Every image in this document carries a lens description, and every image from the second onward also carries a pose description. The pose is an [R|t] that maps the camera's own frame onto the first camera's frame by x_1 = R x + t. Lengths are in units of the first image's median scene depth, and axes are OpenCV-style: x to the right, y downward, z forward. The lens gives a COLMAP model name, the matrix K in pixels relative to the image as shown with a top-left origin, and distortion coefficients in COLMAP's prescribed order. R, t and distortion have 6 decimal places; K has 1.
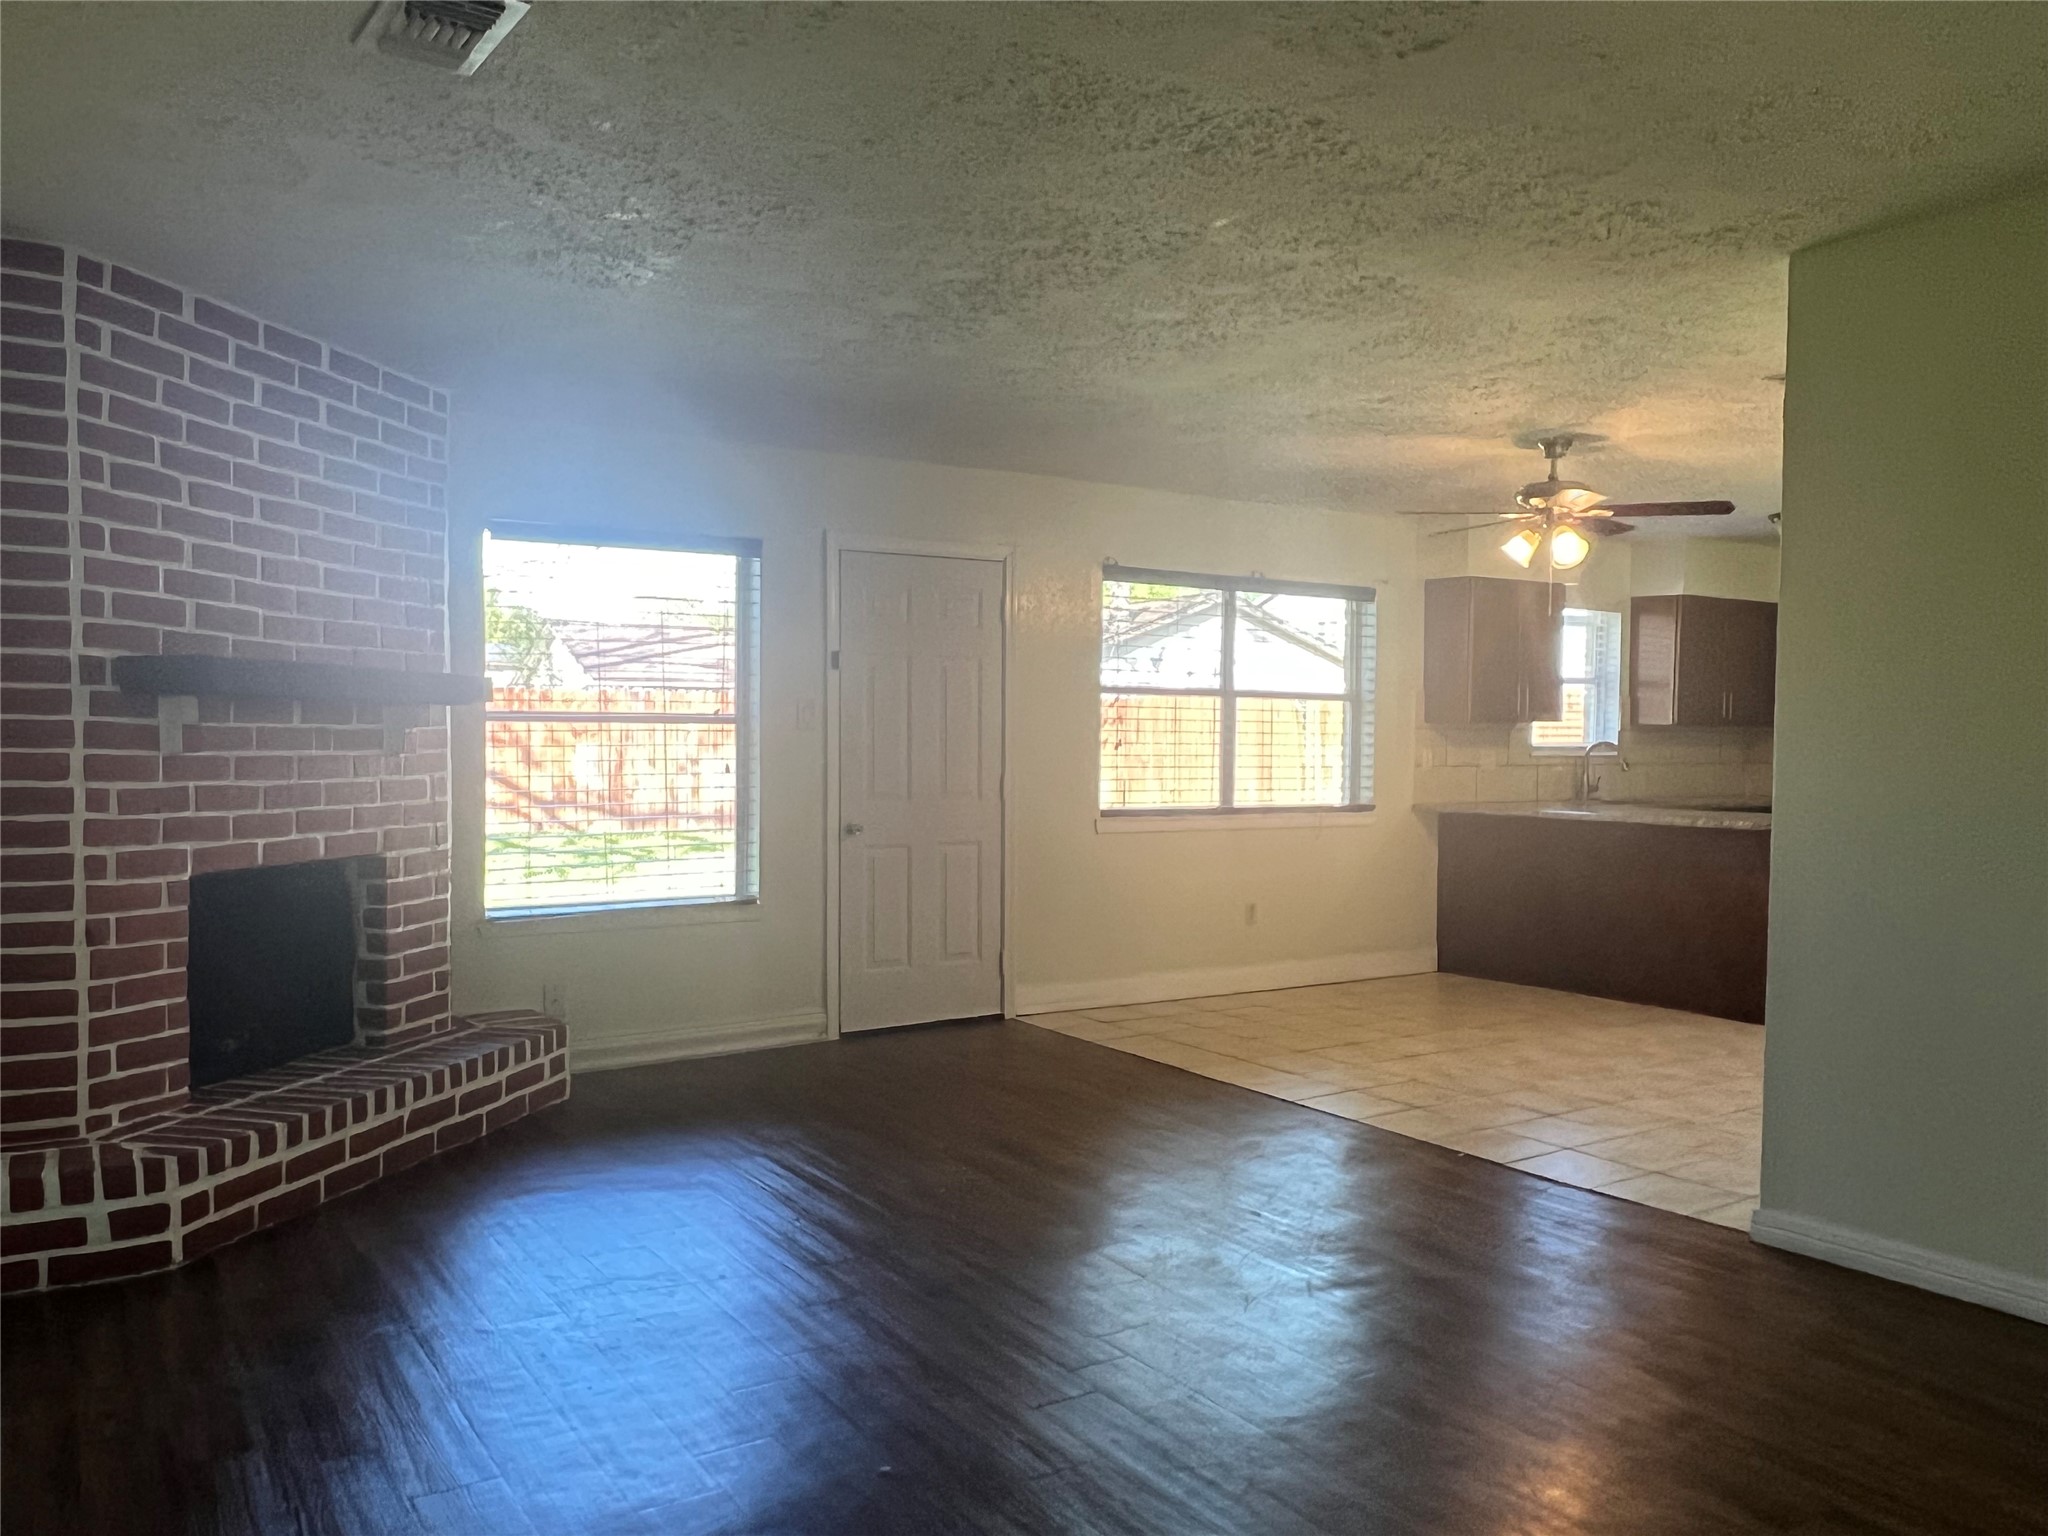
lens RADIAL K [[1535.2, 0, 1015.2], [0, 1535.2, 791.9], [0, 0, 1]] dist [0.007097, -0.016505]
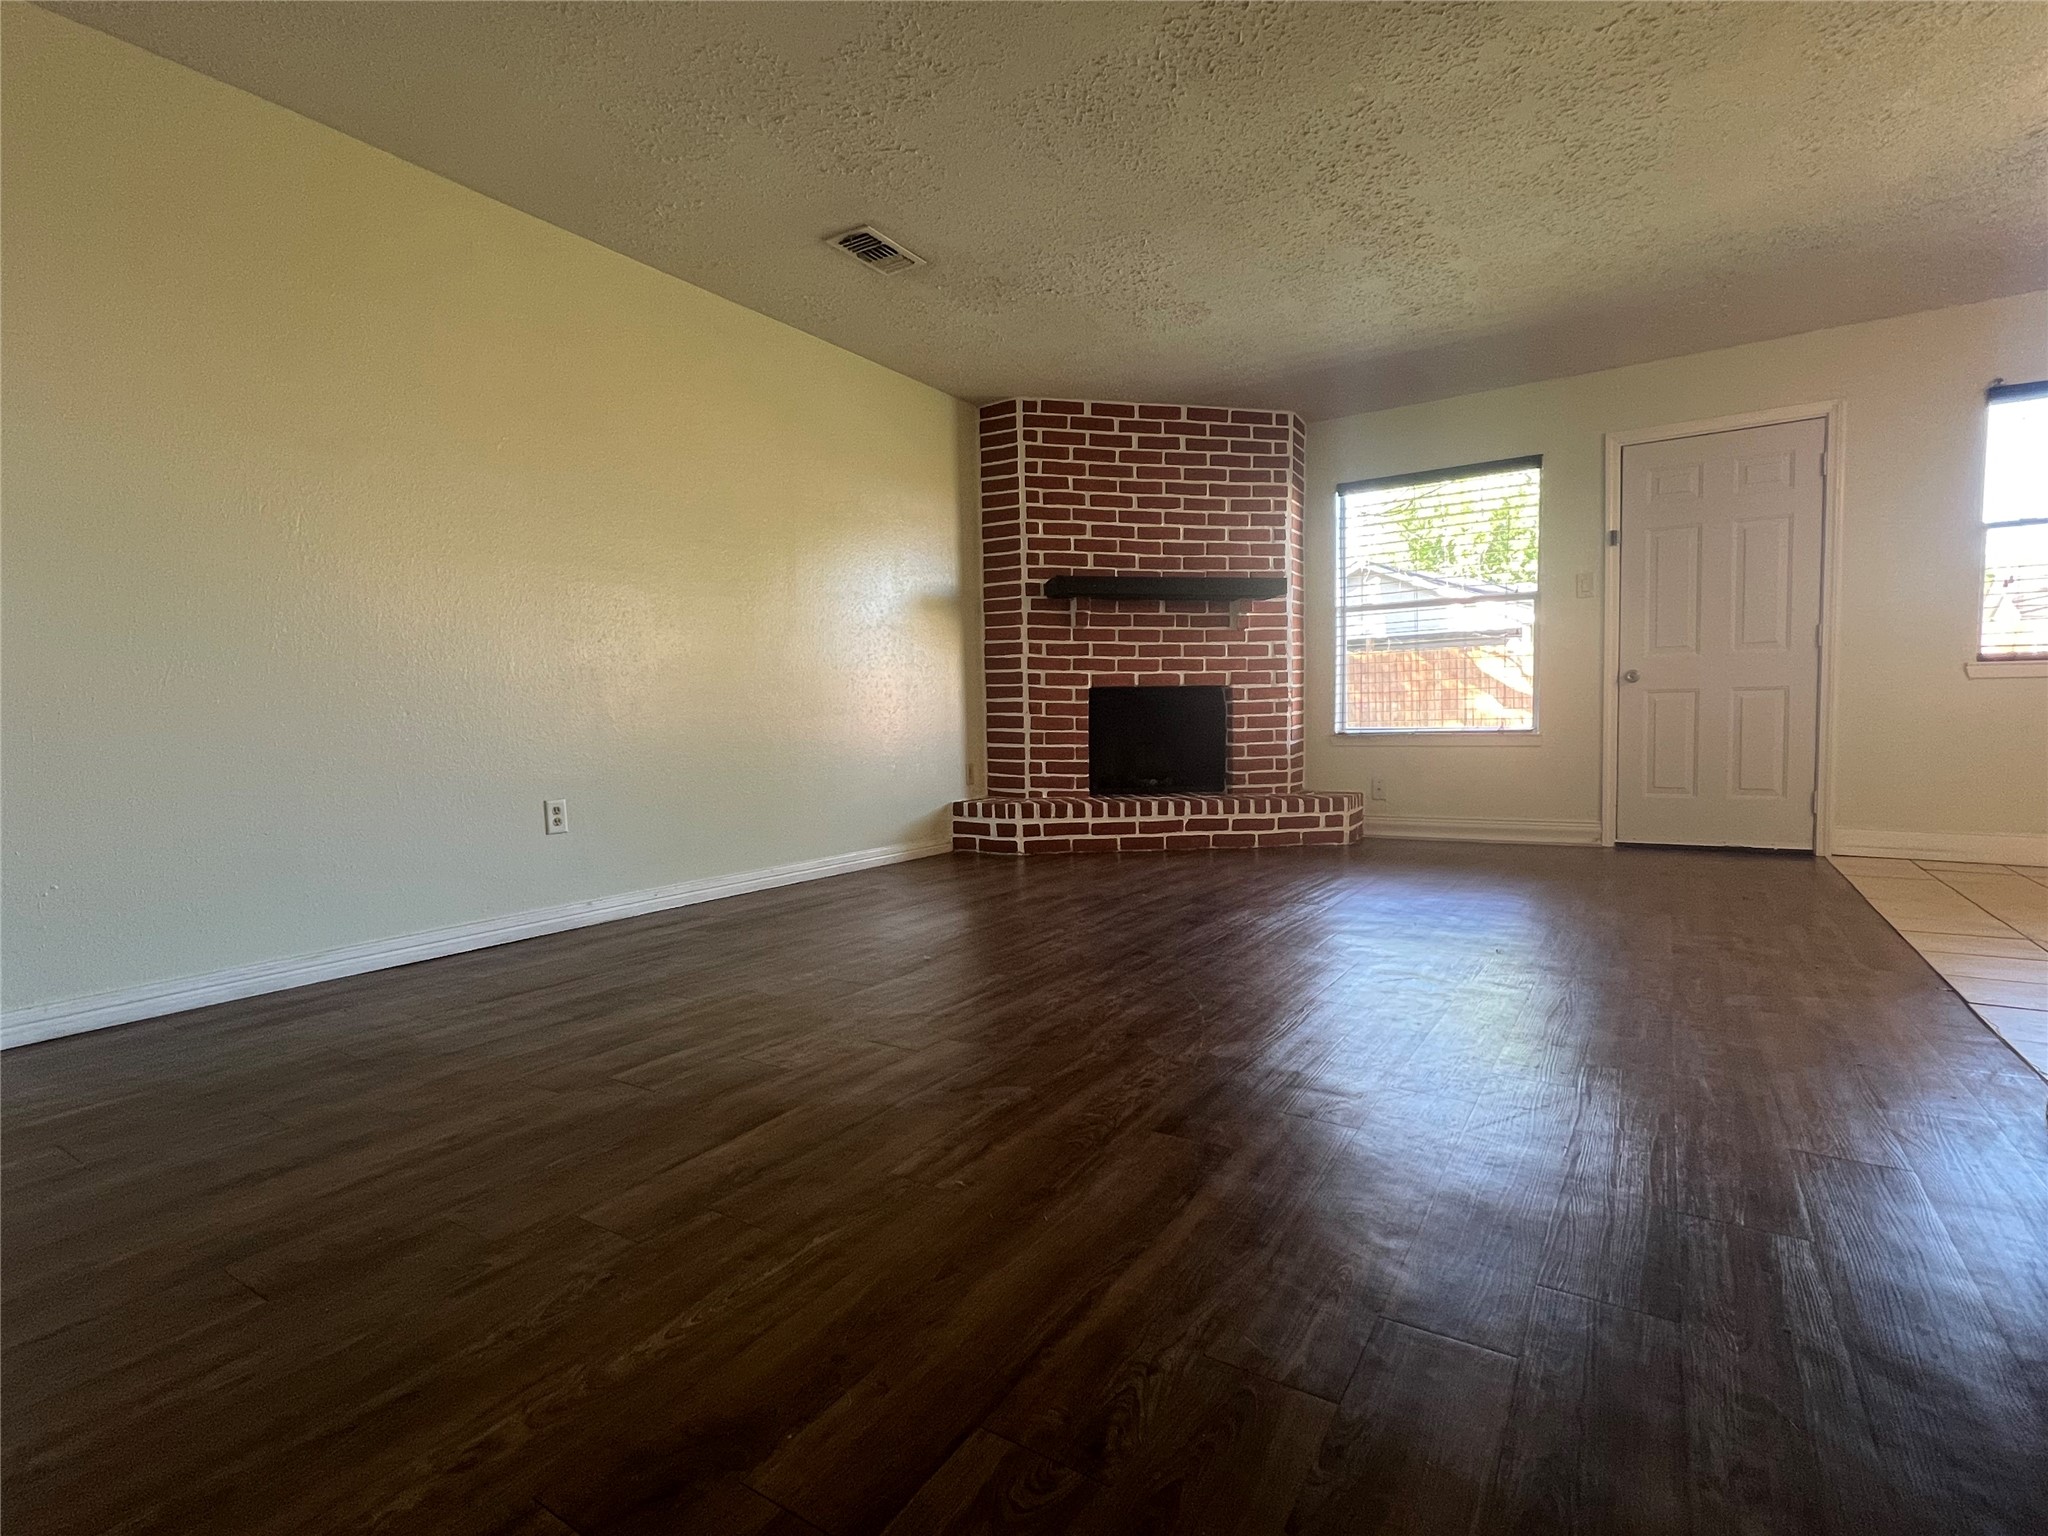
lens RADIAL K [[981.9, 0, 1024.0], [0, 981.9, 782.5], [0, 0, 1]] dist [-0.004276, 0.001131]
pose [[0.403830, 0.048989, -0.913522, 0.627177], [-0.013092, 0.998772, 0.047773, 0.117602], [0.914741, -0.007332, 0.403975, 0.370402]]
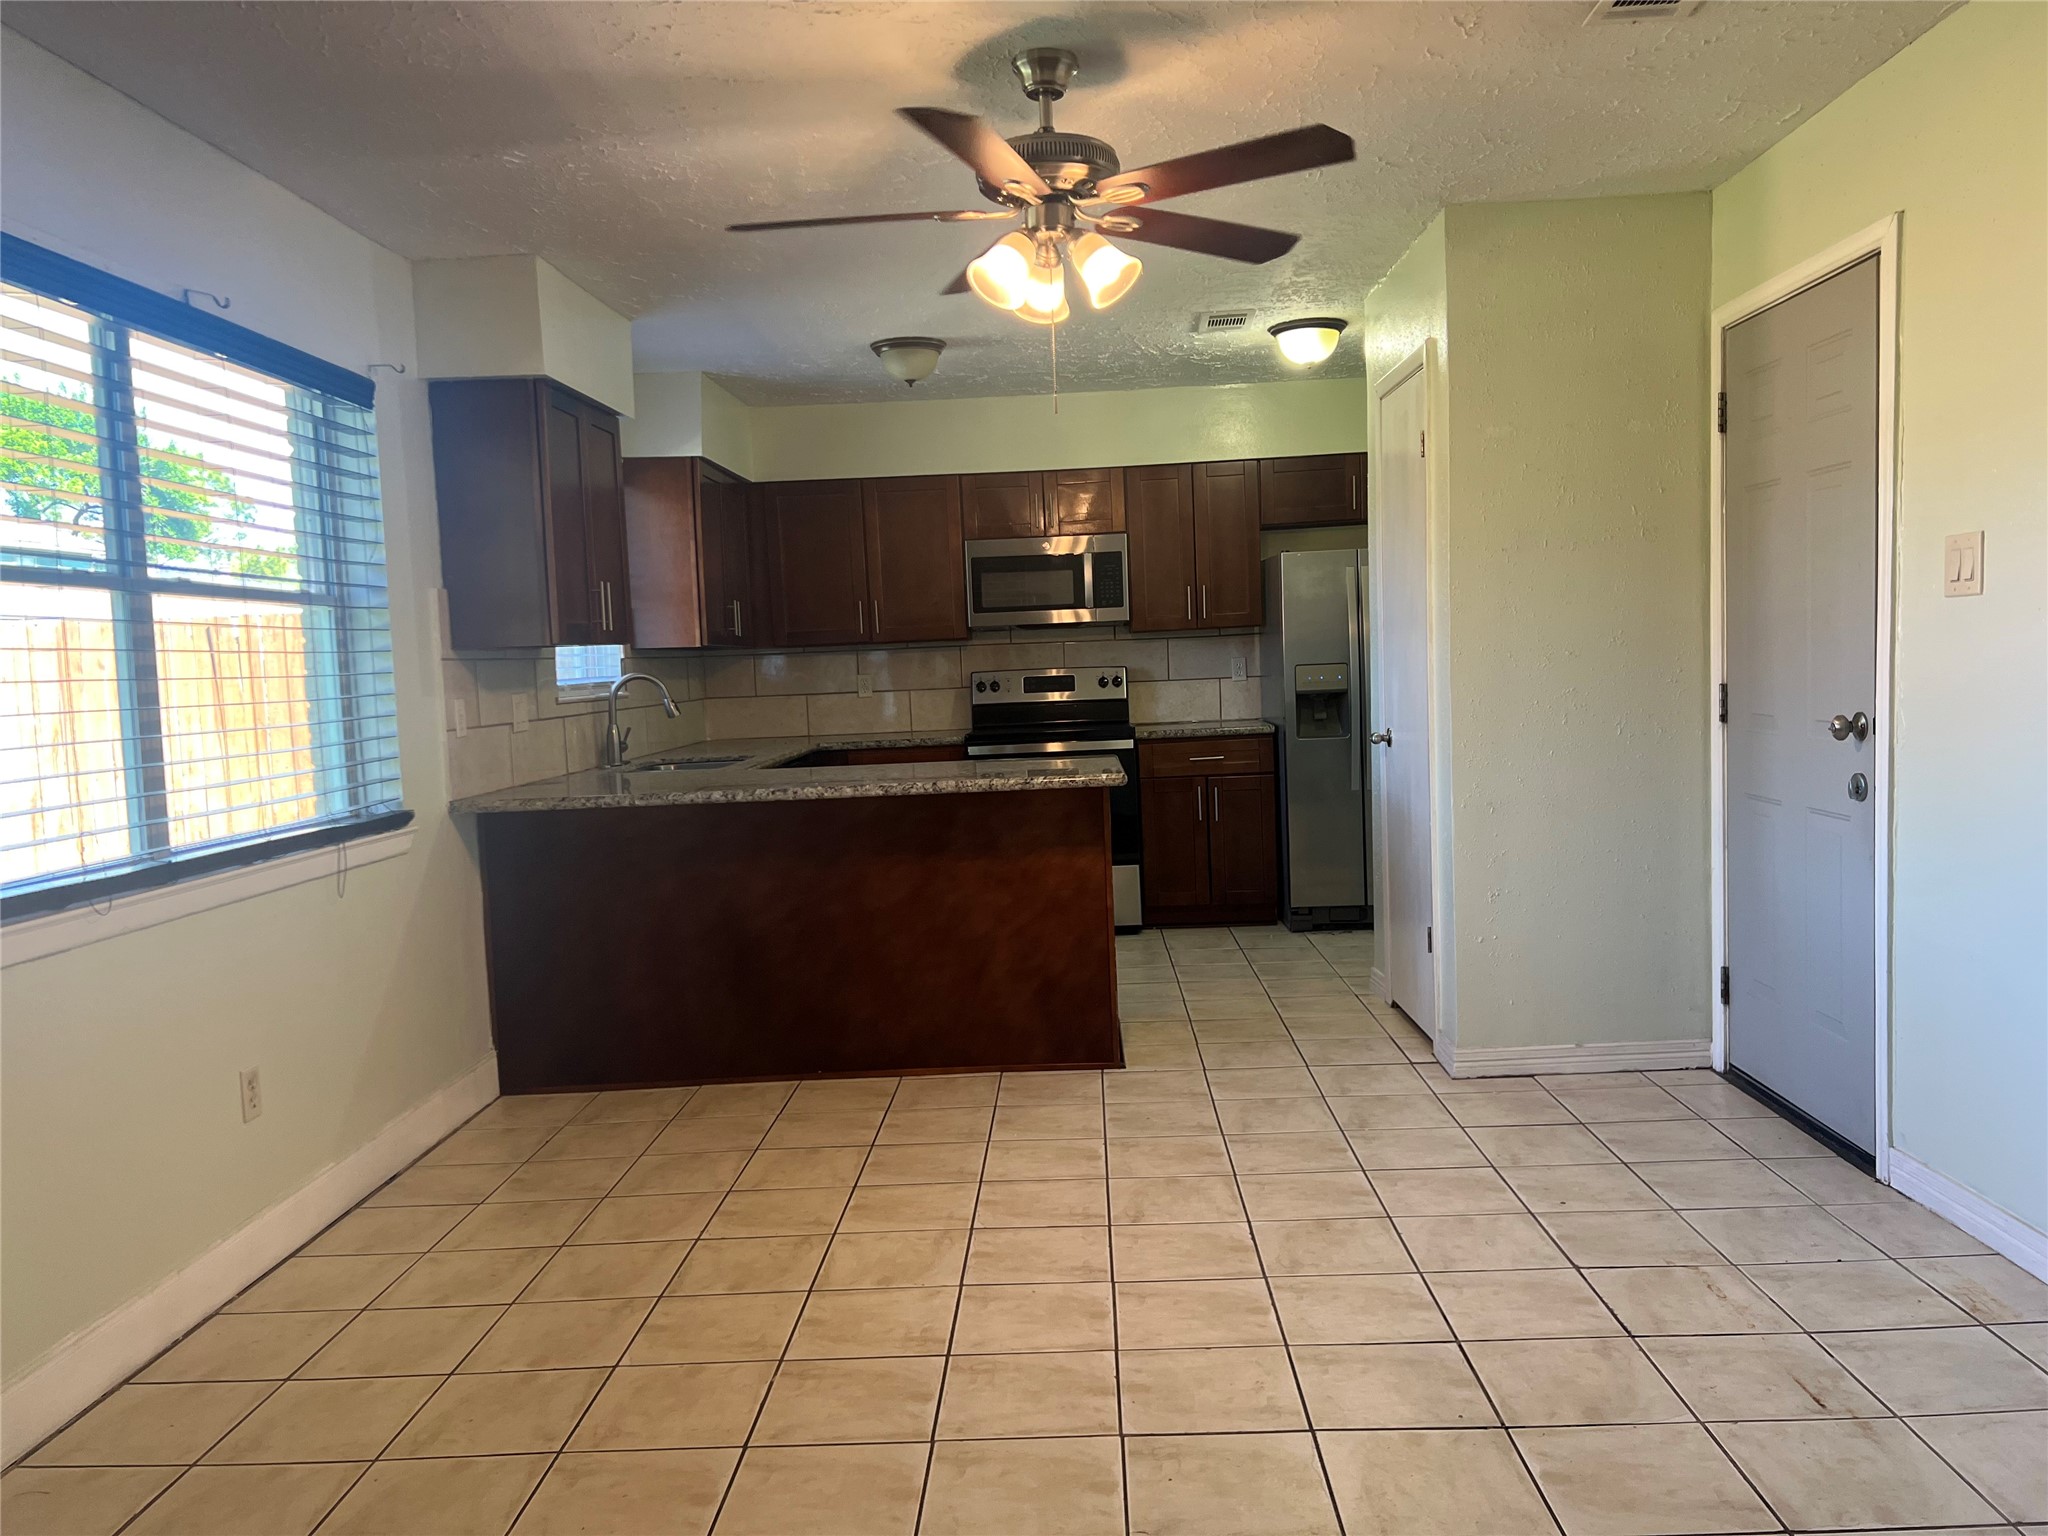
lens RADIAL K [[1523.8, 0, 1035.3], [0, 1523.8, 767.2], [0, 0, 1]] dist [0.043932, -0.033814]
pose [[0.564795, -0.090536, 0.820250, -0.120744], [0.076670, 0.995421, 0.057078, -0.037069], [-0.821662, 0.030651, 0.569151, 1.038716]]
